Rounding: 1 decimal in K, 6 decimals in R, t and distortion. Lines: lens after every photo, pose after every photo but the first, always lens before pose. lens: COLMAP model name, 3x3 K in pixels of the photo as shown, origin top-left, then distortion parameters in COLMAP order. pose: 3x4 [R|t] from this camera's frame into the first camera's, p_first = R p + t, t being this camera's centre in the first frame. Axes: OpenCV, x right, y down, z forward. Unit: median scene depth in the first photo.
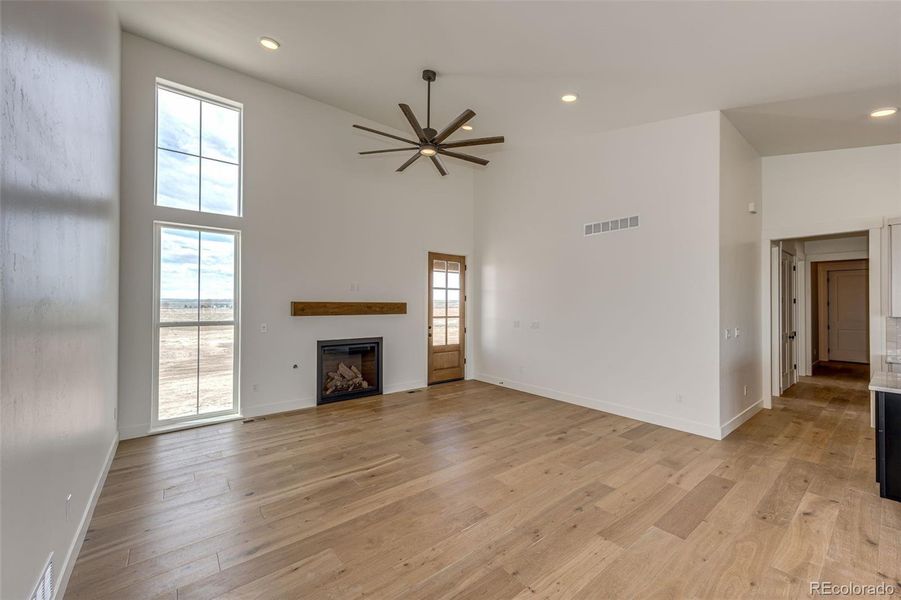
lens RADIAL K [[359.2, 0, 456.5], [0, 359.2, 303.2], [0, 0, 1]] dist [0.006741, 0.001860]
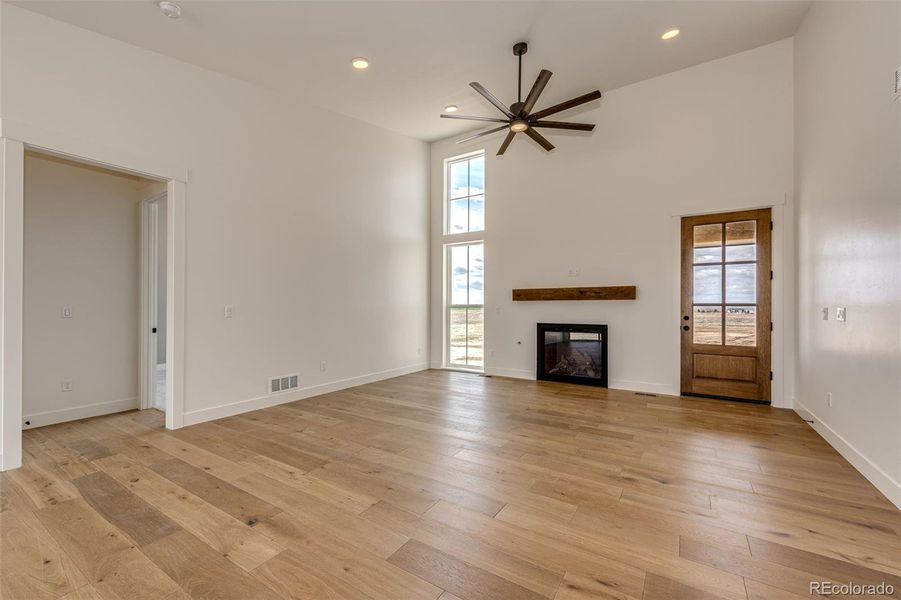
lens RADIAL K [[353.9, 0, 454.1], [0, 353.9, 310.7], [0, 0, 1]] dist [0.002432, 0.000649]
pose [[0.322370, 0.000129, -0.946614, 0.597660], [0.002451, 0.999997, 0.000971, 0.064557], [0.946611, -0.002634, 0.322369, 0.397458]]
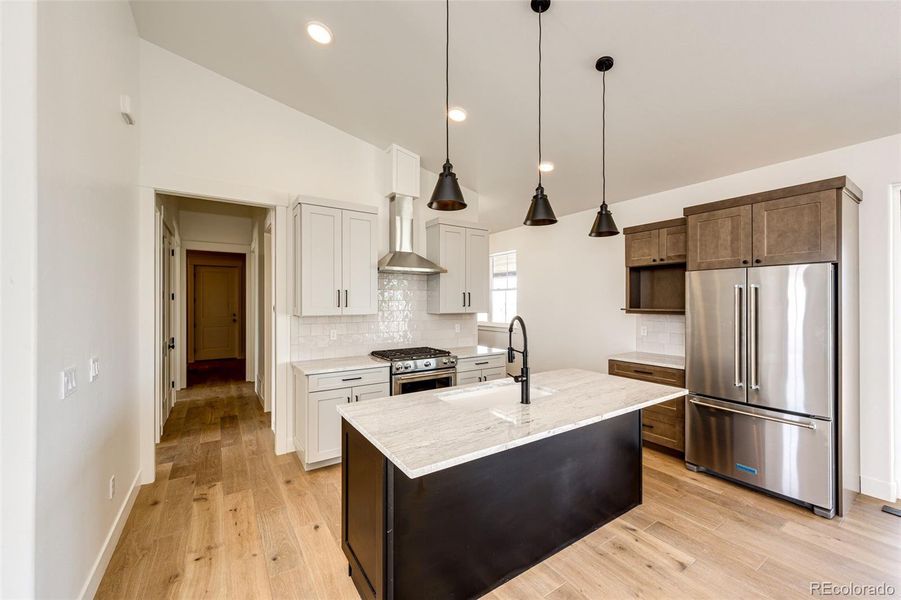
lens RADIAL K [[353.9, 0, 454.1], [0, 353.9, 301.6], [0, 0, 1]] dist [0.002432, 0.000649]
pose [[0.098522, -0.000737, 0.995135, 0.351385], [-0.005459, 0.999984, 0.001281, -0.000093], [-0.995120, -0.005558, 0.098517, 0.468184]]
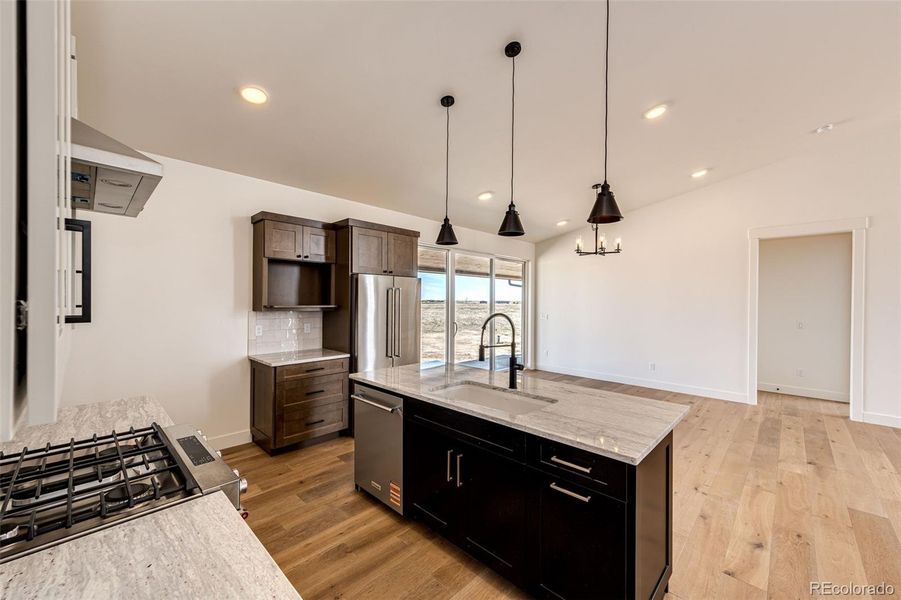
lens RADIAL K [[359.2, 0, 449.5], [0, 359.2, 295.5], [0, 0, 1]] dist [0.006741, 0.001860]
pose [[-0.992480, -0.014031, -0.121603, 0.910421], [-0.011850, 0.999756, -0.018636, 0.003167], [0.121835, -0.017054, -0.992404, 0.894444]]
